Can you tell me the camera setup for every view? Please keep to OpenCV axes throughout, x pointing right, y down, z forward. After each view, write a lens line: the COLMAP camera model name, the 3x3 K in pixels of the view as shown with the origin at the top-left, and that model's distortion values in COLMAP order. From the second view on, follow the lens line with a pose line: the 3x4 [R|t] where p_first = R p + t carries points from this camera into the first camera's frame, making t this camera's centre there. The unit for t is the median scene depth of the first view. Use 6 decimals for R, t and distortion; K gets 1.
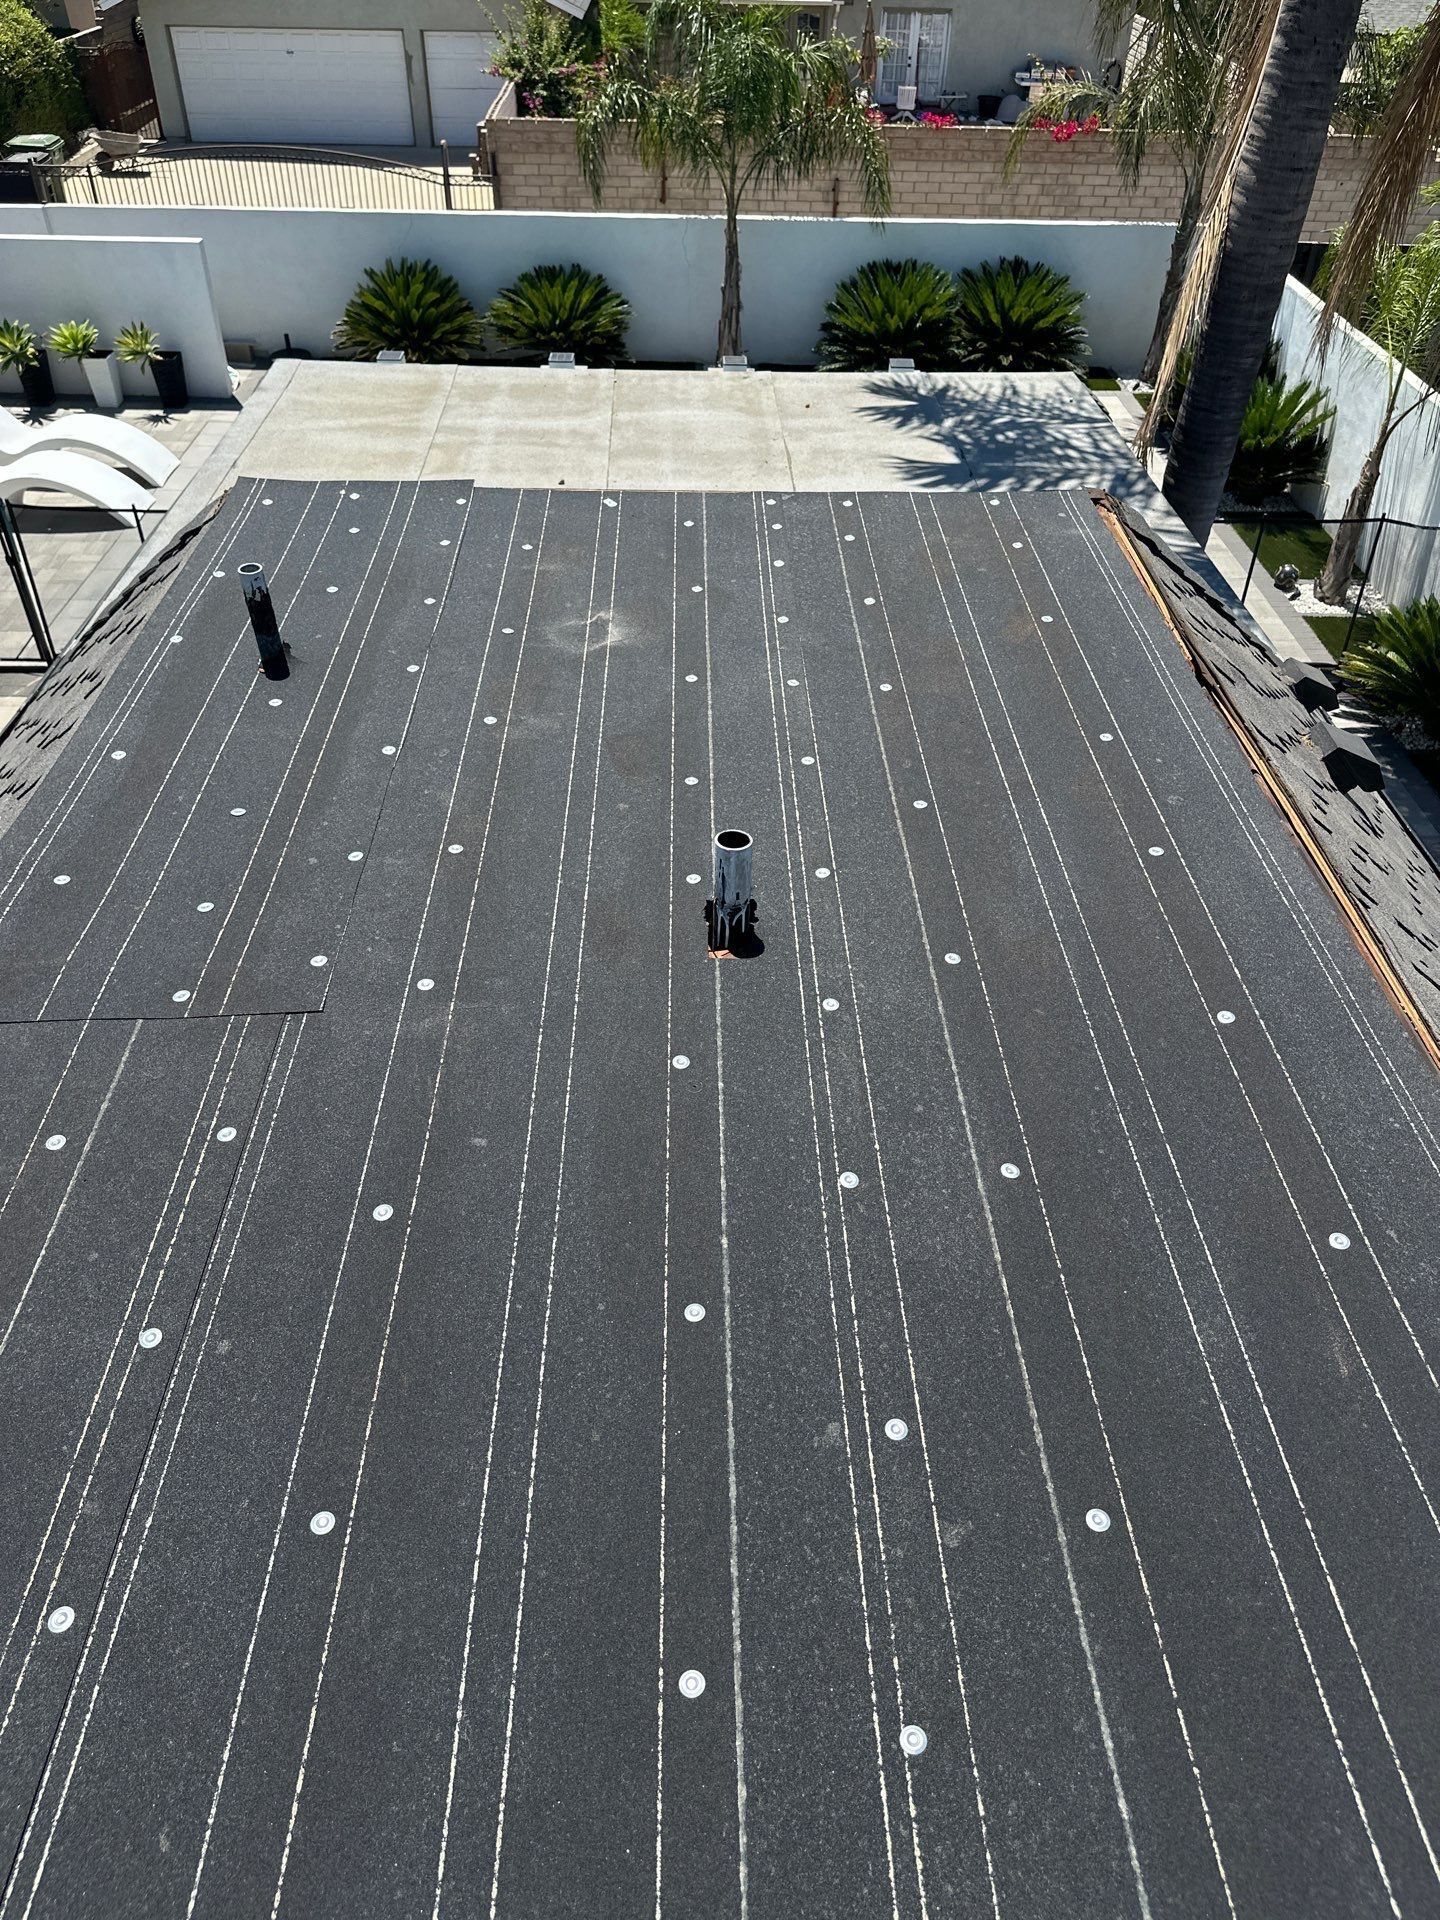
lens RADIAL K [[1365.9, 0, 720.0], [0, 1365.9, 960.0], [0, 0, 1]] dist [-0.003540, 0.000814]
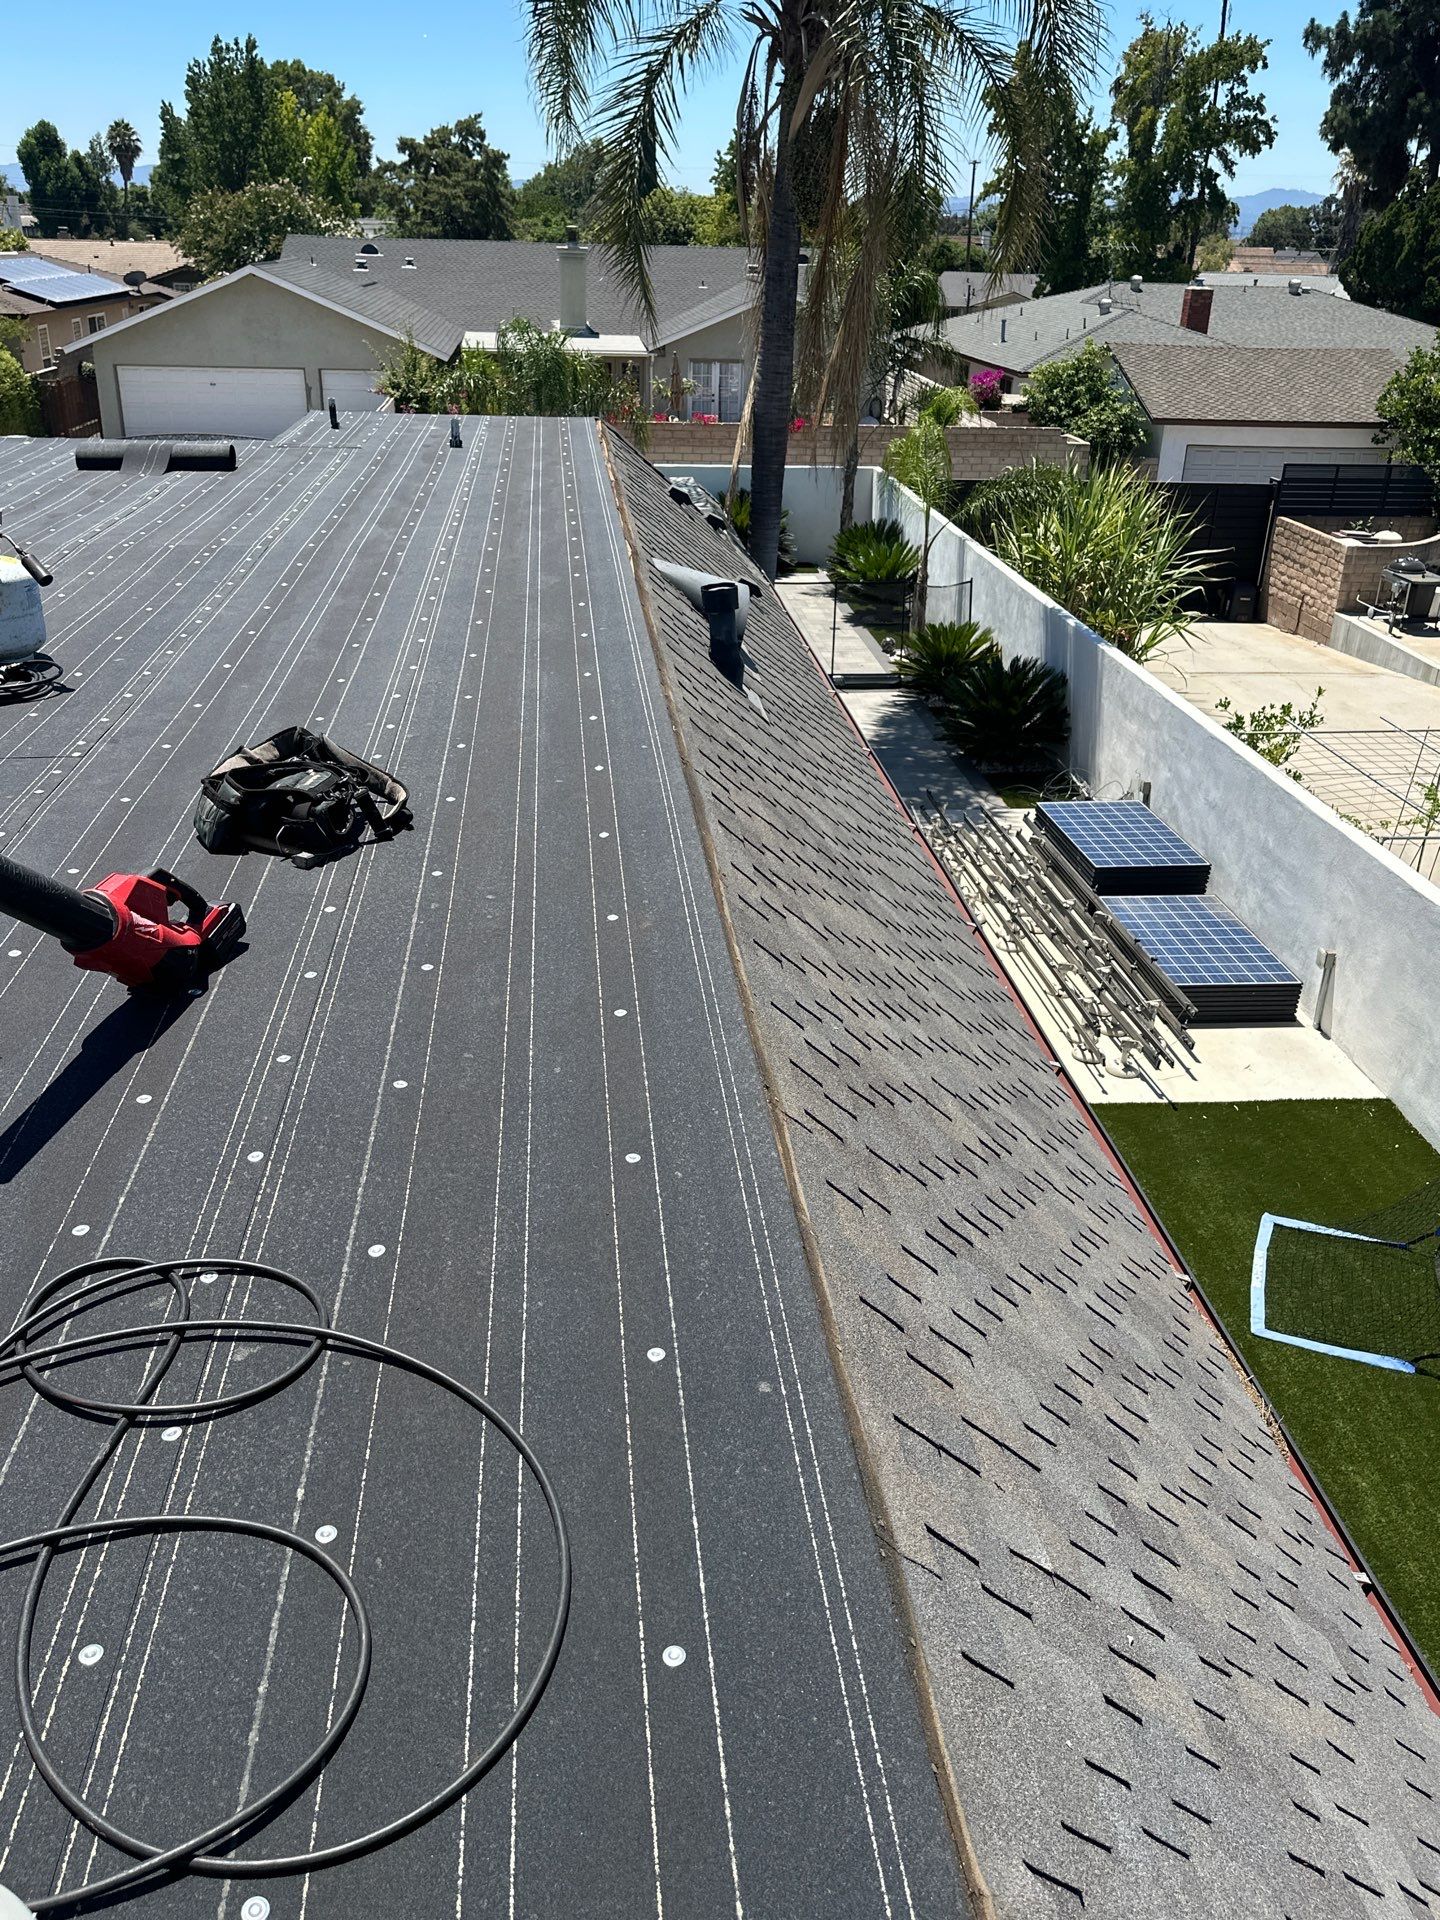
lens RADIAL K [[1553.2, 0, 720.0], [0, 1553.2, 960.0], [0, 0, 1]] dist [0.000877, -0.021090]
pose [[0.997316, -0.019358, 0.070606, 0.046556], [0.036677, 0.966770, -0.253003, 0.270160], [-0.063362, 0.254913, 0.964886, -0.326592]]
